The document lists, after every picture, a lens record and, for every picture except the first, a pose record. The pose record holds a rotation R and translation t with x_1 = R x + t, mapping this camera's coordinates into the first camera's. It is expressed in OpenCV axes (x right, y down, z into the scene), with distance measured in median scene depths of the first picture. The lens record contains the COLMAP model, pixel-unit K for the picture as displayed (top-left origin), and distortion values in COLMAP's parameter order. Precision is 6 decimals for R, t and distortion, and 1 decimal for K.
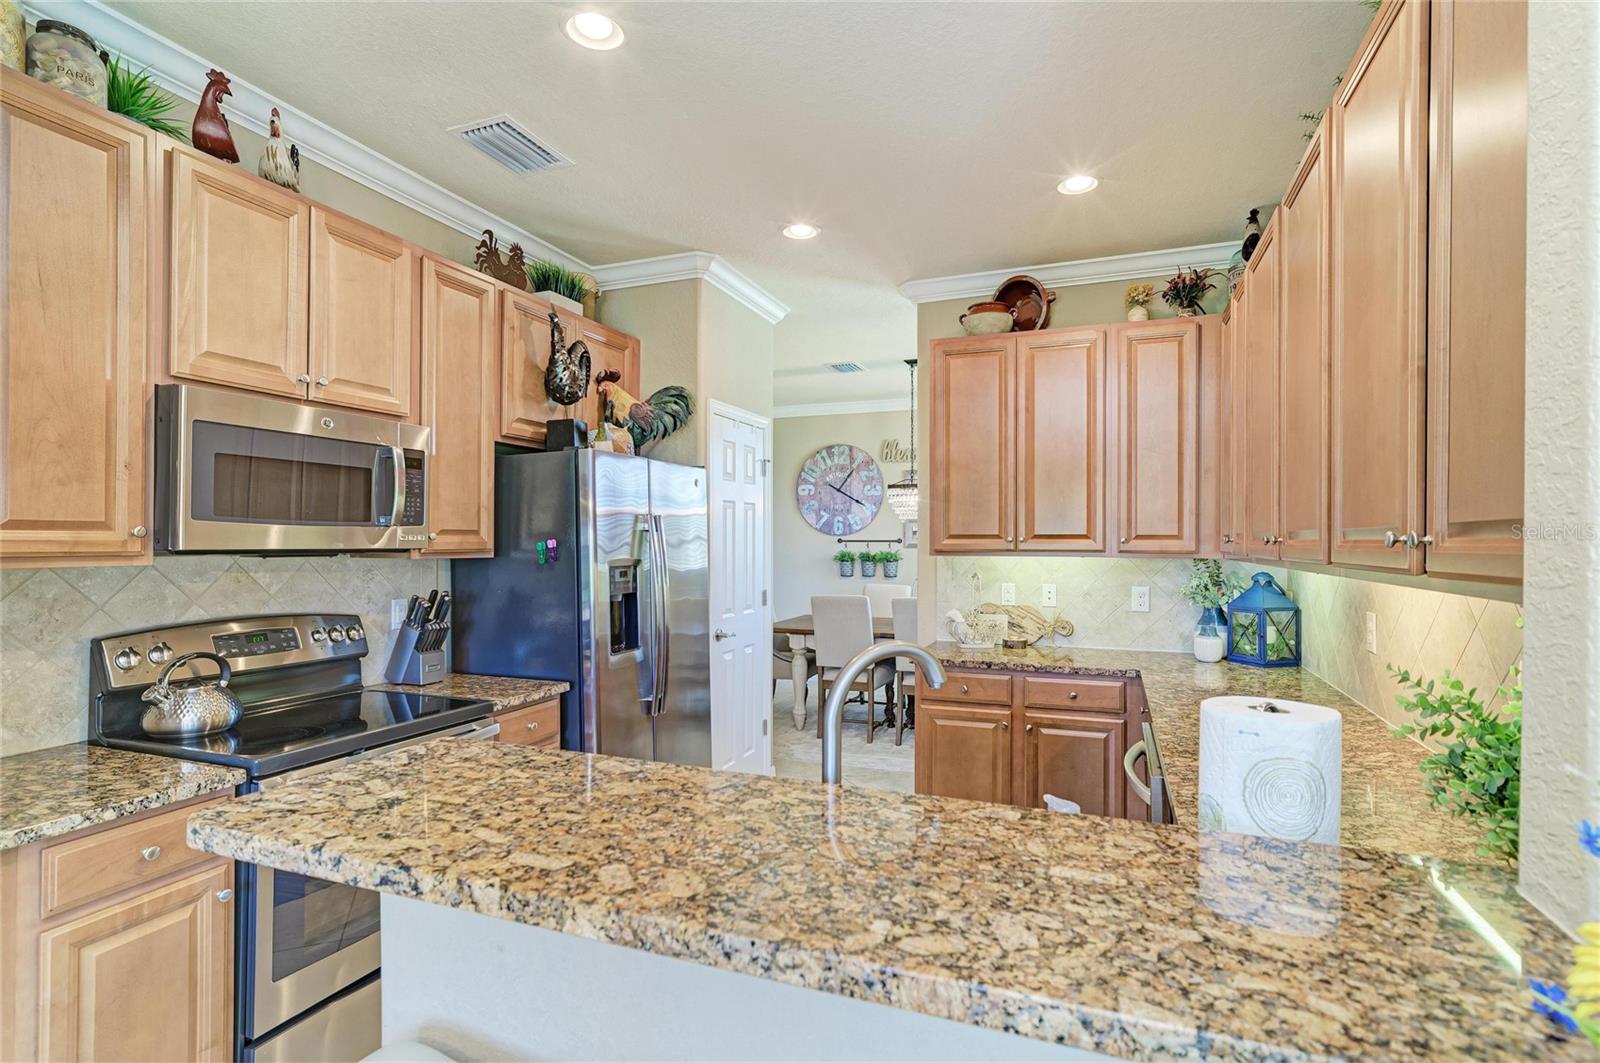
lens RADIAL K [[786.9, 0, 809.3], [0, 786.9, 539.6], [0, 0, 1]] dist [-0.006009, 0.000028]
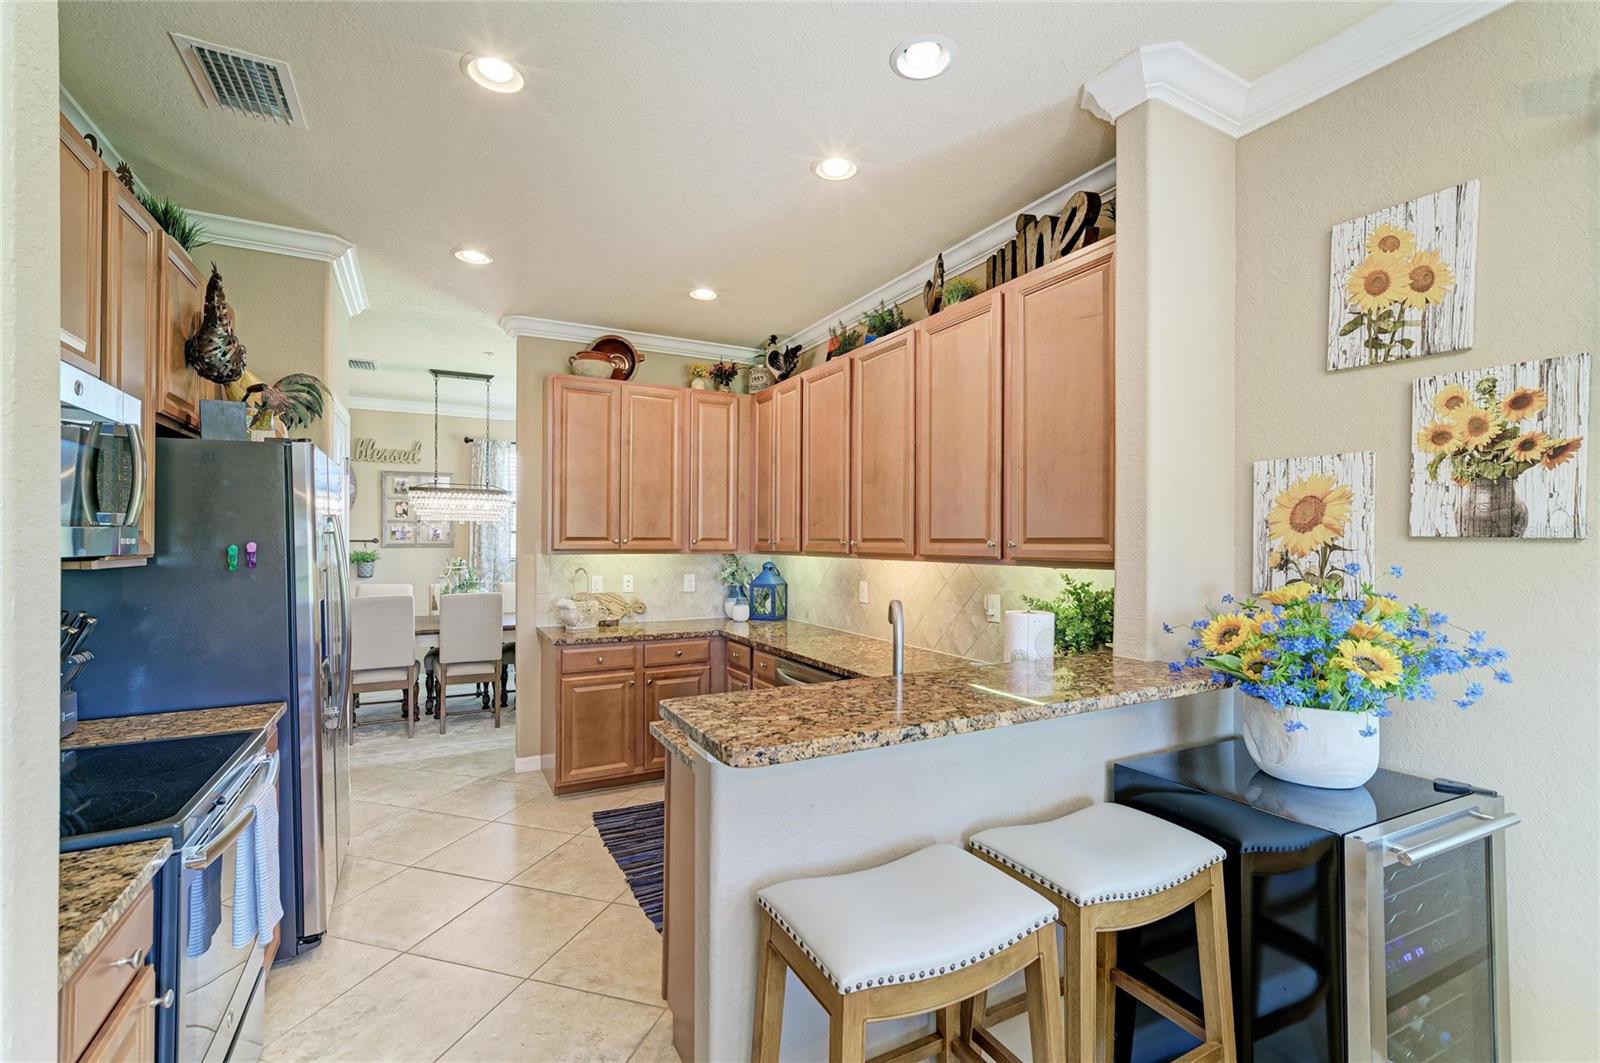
lens RADIAL K [[694.6, 0, 806.1], [0, 694.6, 543.2], [0, 0, 1]] dist [0.001287, 0.000504]
pose [[0.645054, -0.003063, 0.764131, -0.405322], [-0.002570, 0.999978, 0.006177, -0.004843], [-0.764133, -0.005948, 0.645031, 0.029242]]
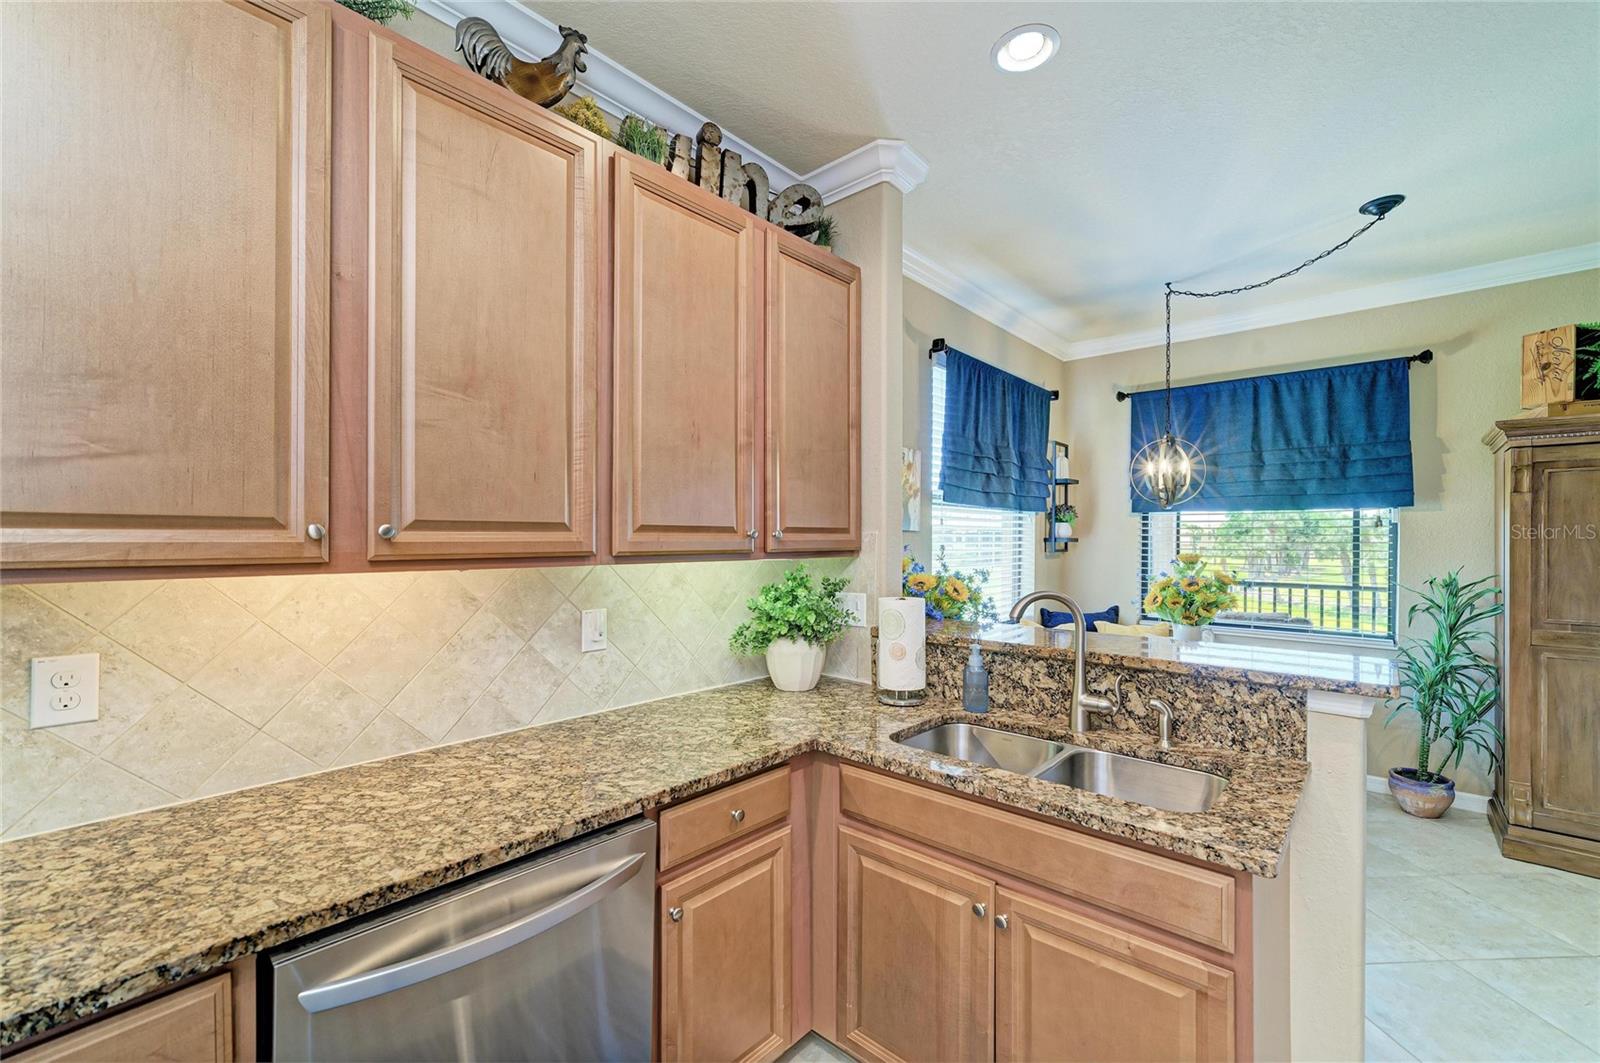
lens RADIAL K [[646.6, 0, 805.5], [0, 646.6, 538.6], [0, 0, 1]] dist [-0.010278, 0.004783]
pose [[-0.931301, -0.005474, 0.364208, 0.026298], [-0.004716, 0.999984, 0.002970, 0.001813], [-0.364219, 0.001049, -0.931313, 0.812095]]
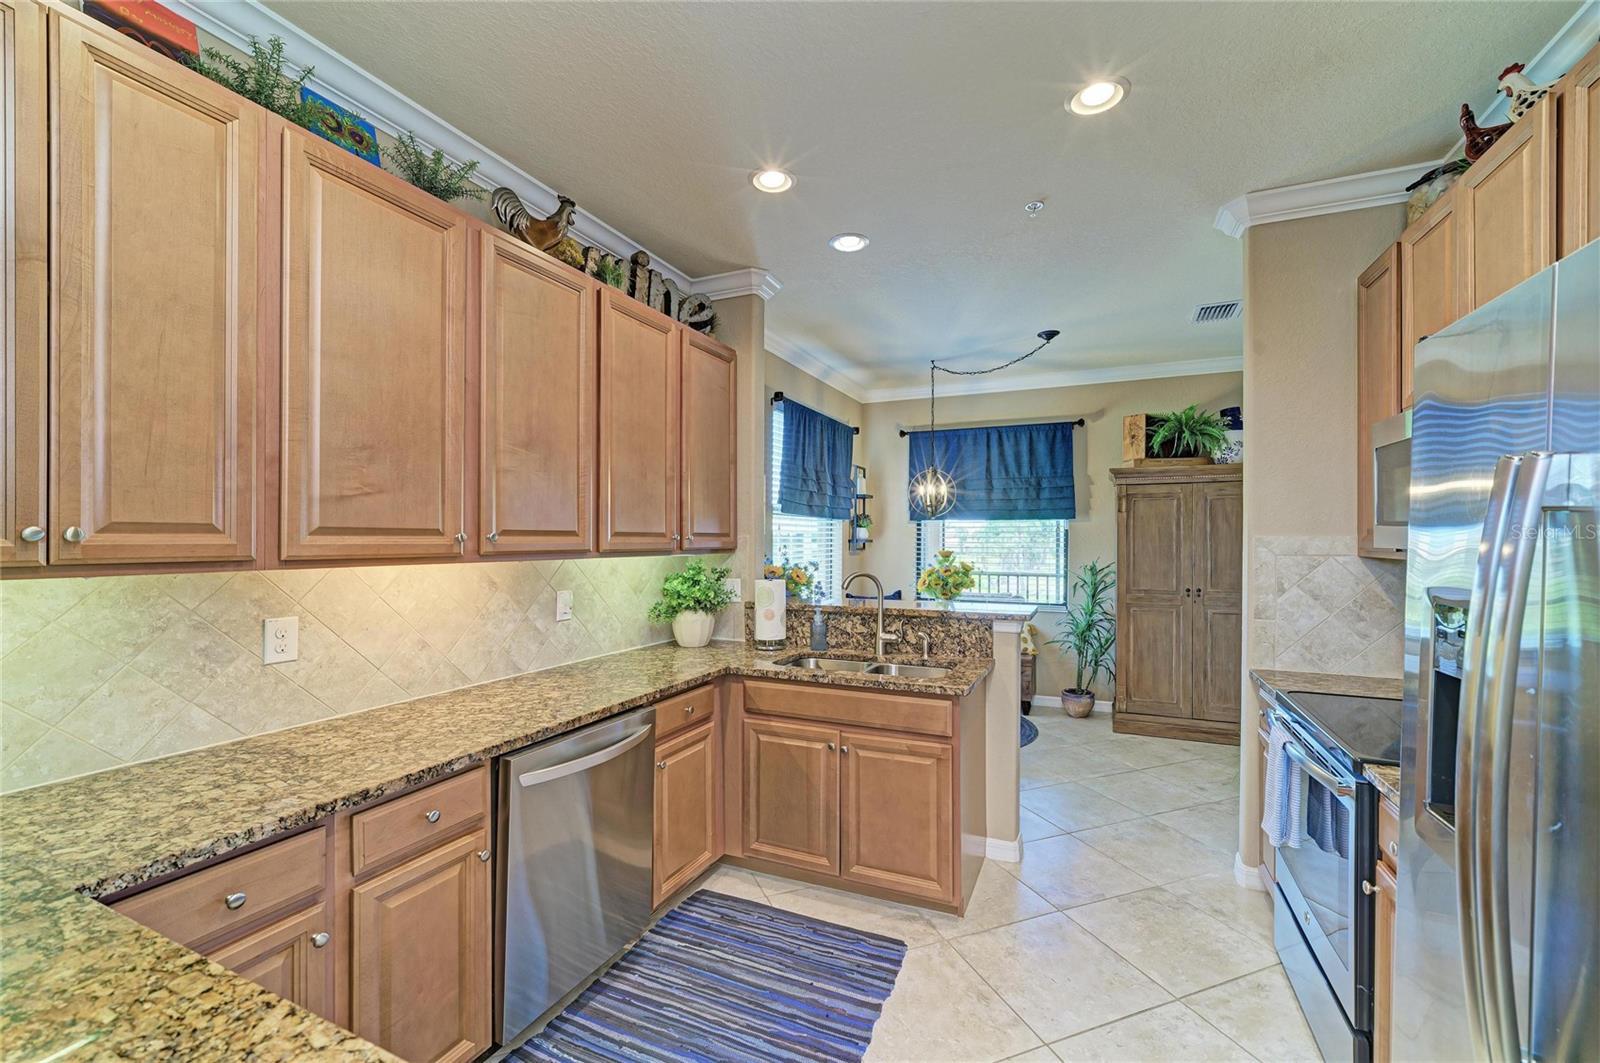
lens RADIAL K [[646.6, 0, 803.3], [0, 646.6, 540.8], [0, 0, 1]] dist [-0.010278, 0.004783]
pose [[-0.997550, -0.004052, 0.069842, 0.050765], [-0.003827, 0.999987, 0.003358, 0.000521], [-0.069854, 0.003083, -0.997552, 1.101984]]
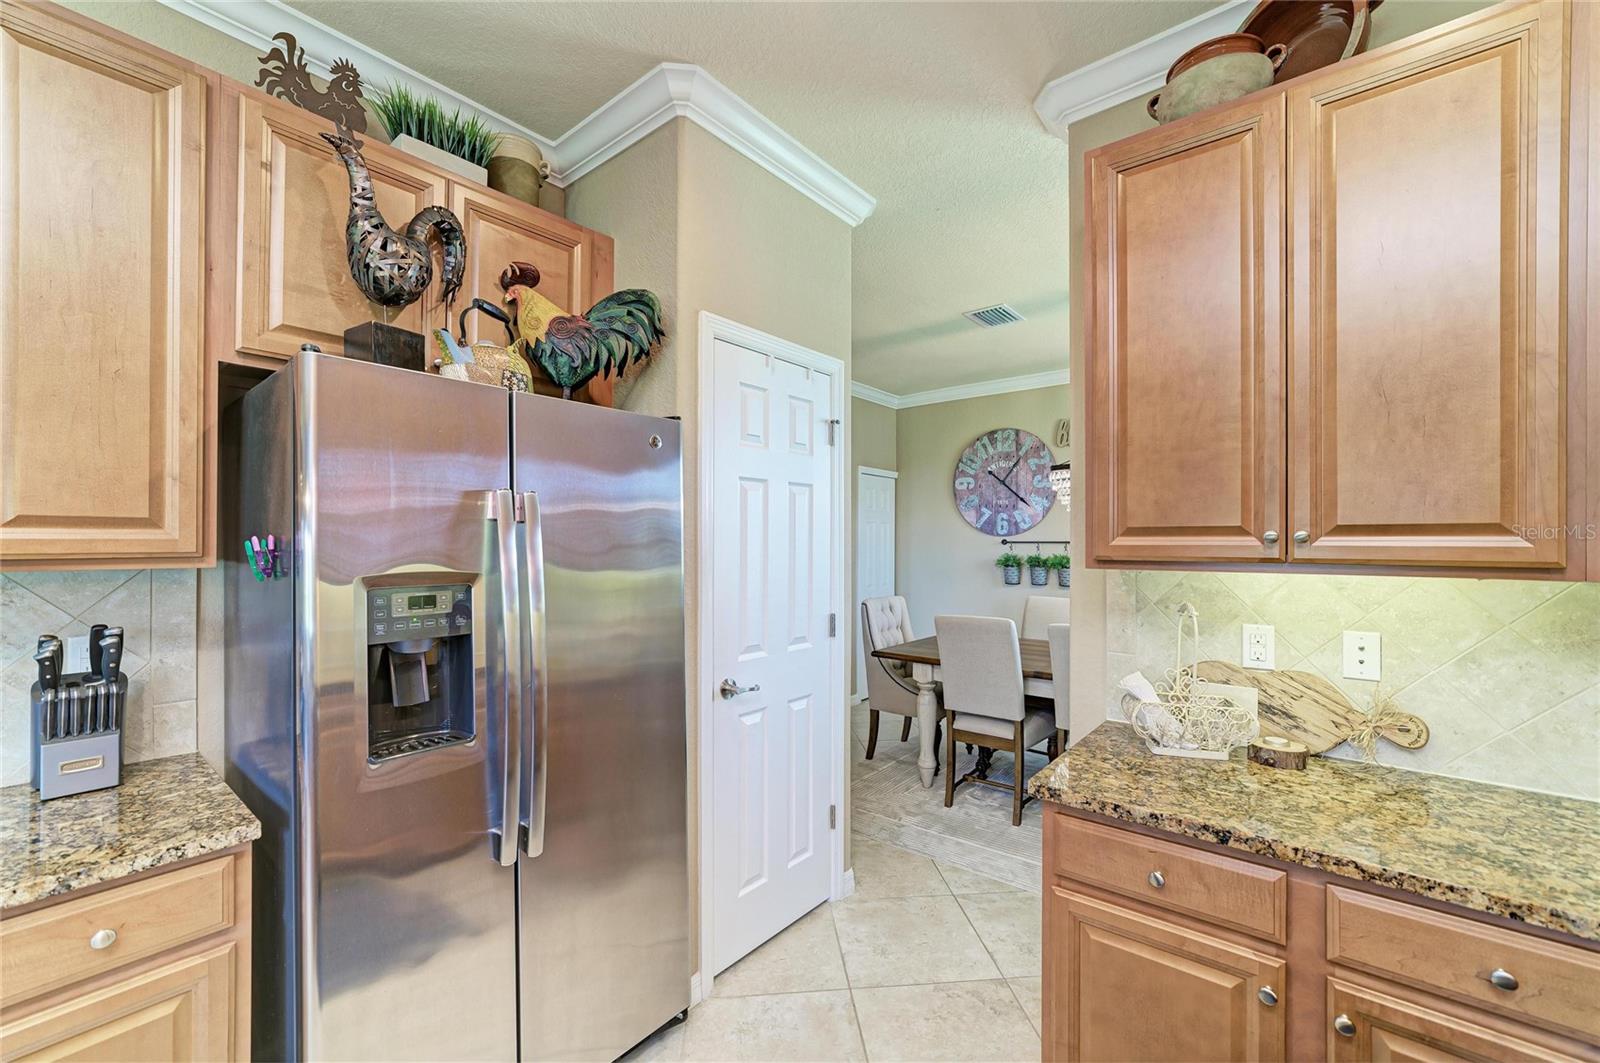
lens RADIAL K [[646.6, 0, 806.1], [0, 646.6, 539.4], [0, 0, 1]] dist [-0.010278, 0.004783]
pose [[0.948590, -0.000619, -0.316508, 0.116518], [-0.000584, 0.999993, -0.003707, 0.002983], [0.316508, 0.003701, 0.948583, 0.553330]]
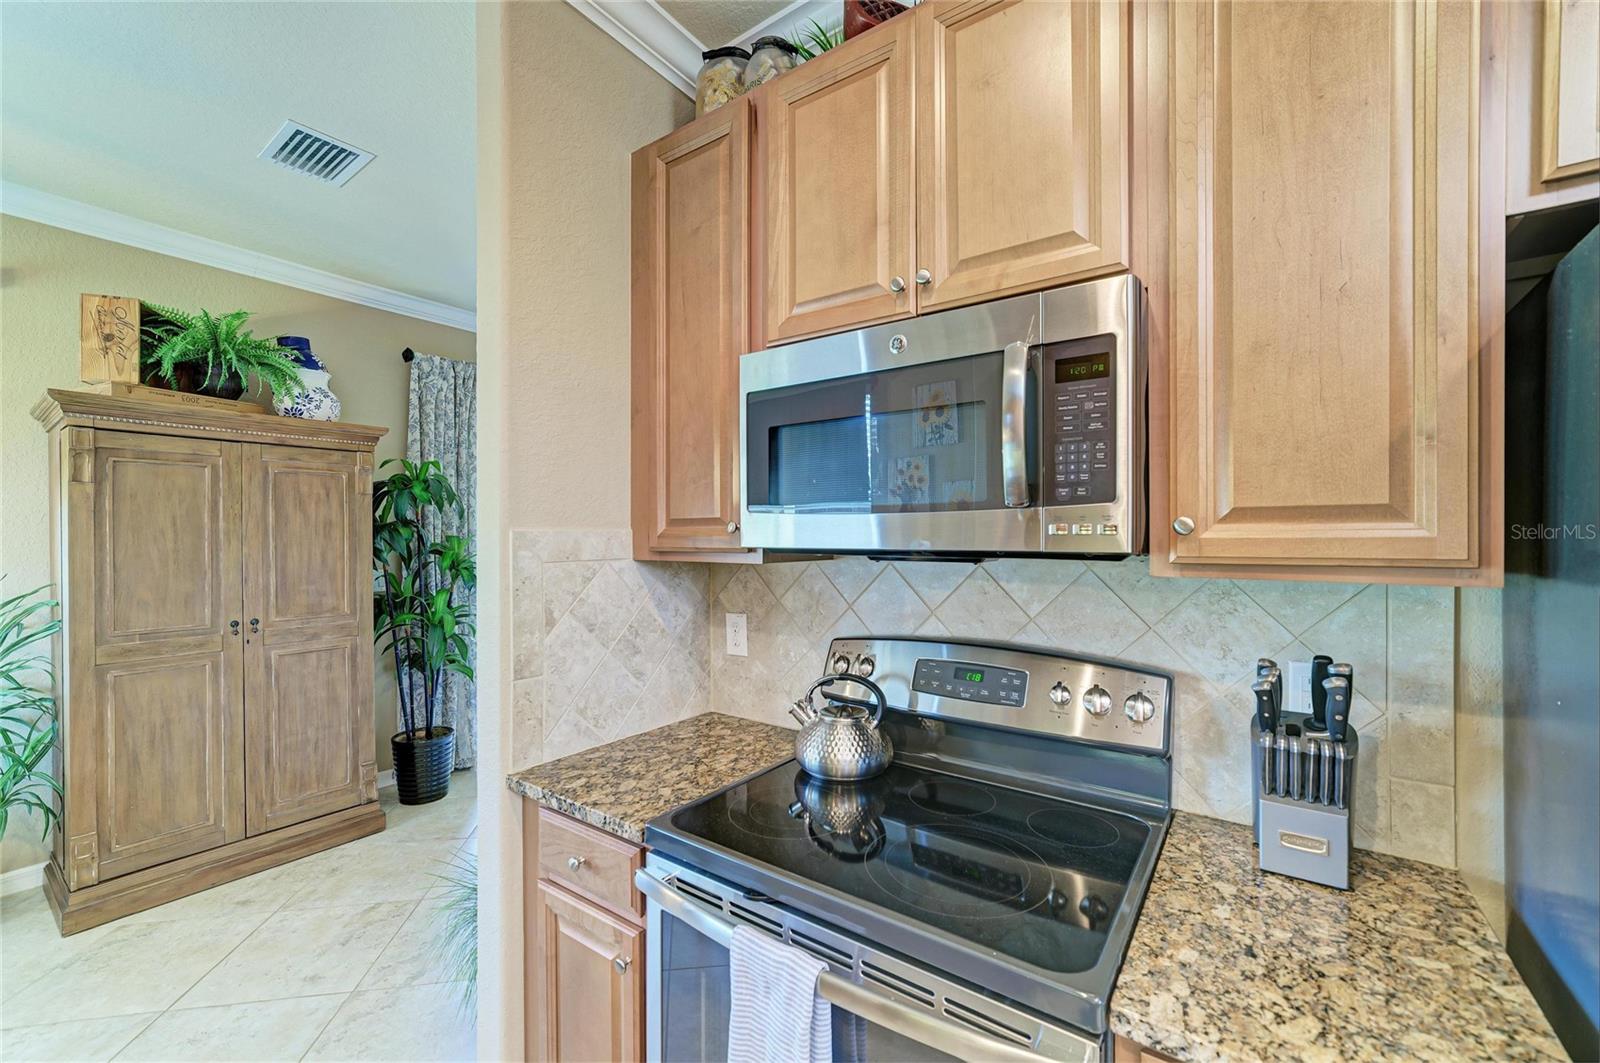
lens RADIAL K [[646.6, 0, 799.4], [0, 646.6, 538.6], [0, 0, 1]] dist [-0.010278, 0.004783]
pose [[-0.264489, 0.001574, -0.964387, -0.065635], [0.002180, 0.999997, 0.001034, 0.001397], [0.964386, -0.001829, -0.264492, 0.634486]]
